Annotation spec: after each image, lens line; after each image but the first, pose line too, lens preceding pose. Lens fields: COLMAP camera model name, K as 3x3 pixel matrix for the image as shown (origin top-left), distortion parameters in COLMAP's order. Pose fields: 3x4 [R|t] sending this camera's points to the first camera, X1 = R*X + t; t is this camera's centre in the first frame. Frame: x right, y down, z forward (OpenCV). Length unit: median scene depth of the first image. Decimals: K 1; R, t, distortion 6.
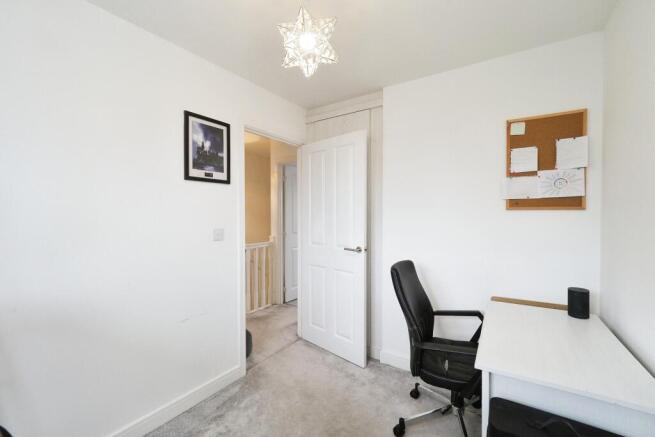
lens RADIAL K [[276.1, 0, 326.2], [0, 276.1, 215.1], [0, 0, 1]] dist [-0.000831, -0.000109]
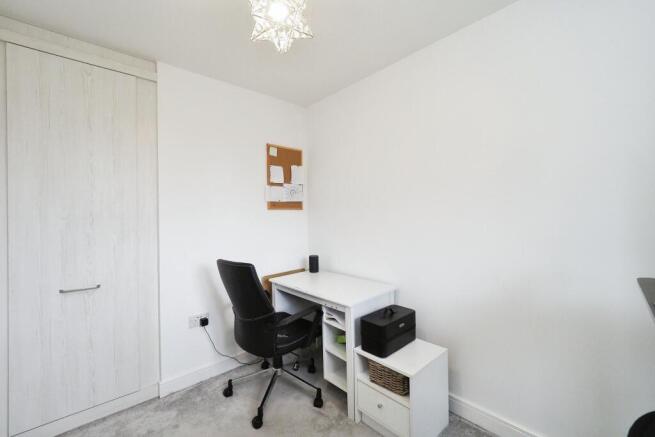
lens RADIAL K [[270.6, 0, 325.1], [0, 270.6, 208.9], [0, 0, 1]] dist [0.000179, 0.000063]
pose [[0.256955, 0.012692, 0.966340, -0.570310], [0.019001, 0.999654, -0.018182, 0.007547], [-0.966237, 0.023033, 0.256625, 0.408079]]
